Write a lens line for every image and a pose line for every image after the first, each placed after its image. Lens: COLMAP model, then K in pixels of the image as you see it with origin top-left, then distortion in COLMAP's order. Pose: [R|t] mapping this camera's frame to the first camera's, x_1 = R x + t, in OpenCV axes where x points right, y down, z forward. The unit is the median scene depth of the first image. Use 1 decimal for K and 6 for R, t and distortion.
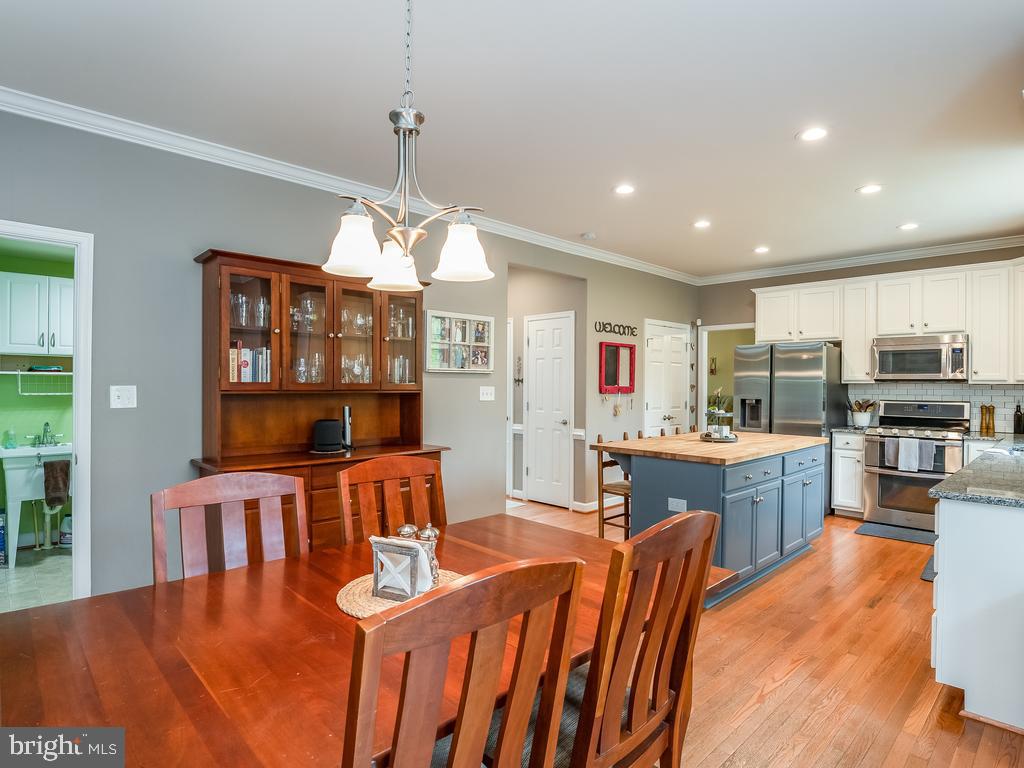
lens RADIAL K [[576.3, 0, 501.3], [0, 576.3, 384.7], [0, 0, 1]] dist [-0.018394, -0.008210]
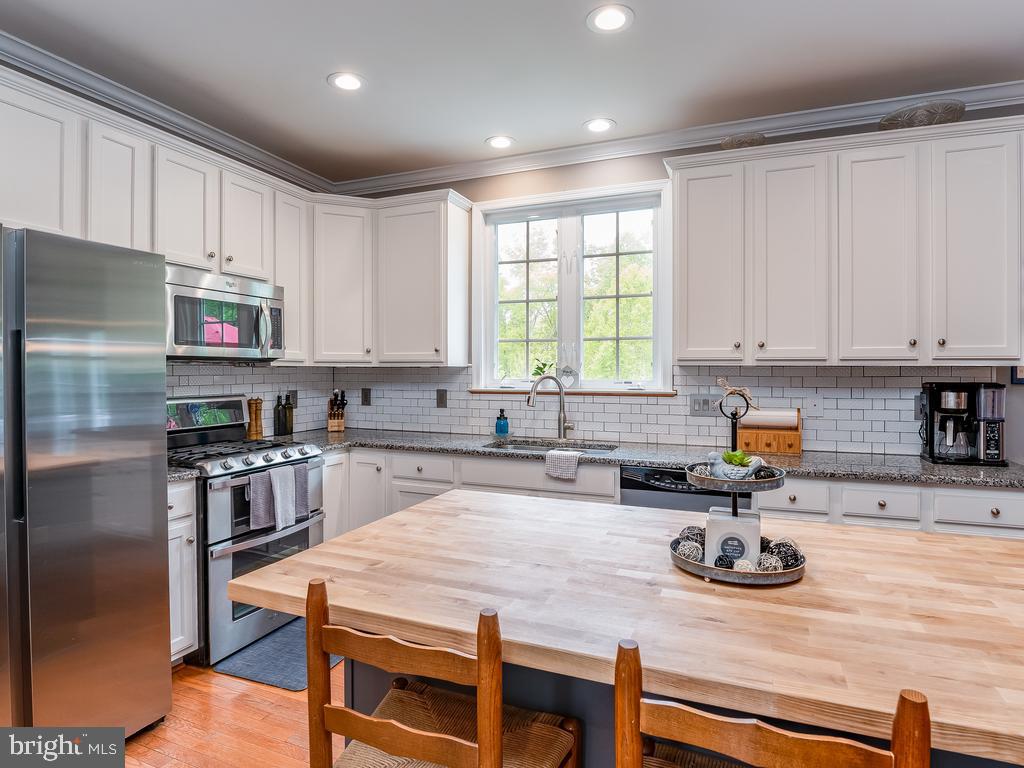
lens RADIAL K [[561.2, 0, 513.3], [0, 561.2, 379.7], [0, 0, 1]] dist [-0.020292, 0.001640]
pose [[-0.397769, -0.021938, 0.917223, 0.127123], [0.001490, 0.999697, 0.024557, -0.001304], [-0.917484, 0.011135, -0.397616, 0.890706]]
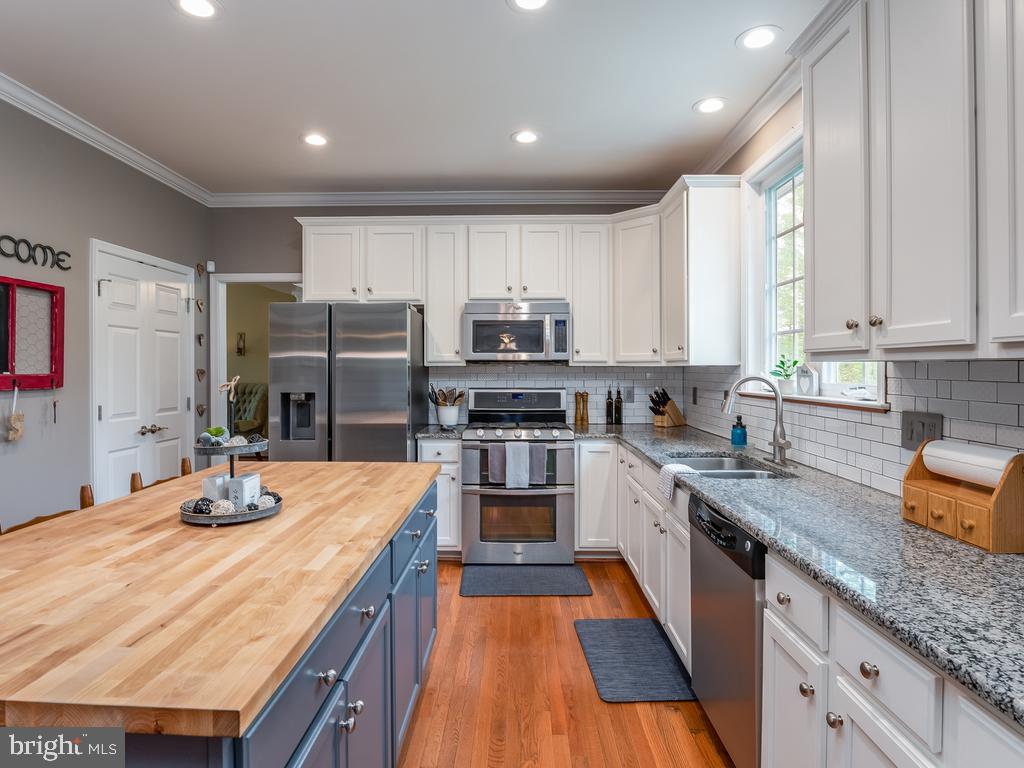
lens RADIAL K [[561.2, 0, 503.1], [0, 561.2, 378.1], [0, 0, 1]] dist [-0.020292, 0.001640]
pose [[0.709960, -0.016459, 0.704049, 0.181321], [0.007065, 0.999843, 0.016250, 0.001651], [-0.704206, -0.006562, 0.709965, 0.449993]]
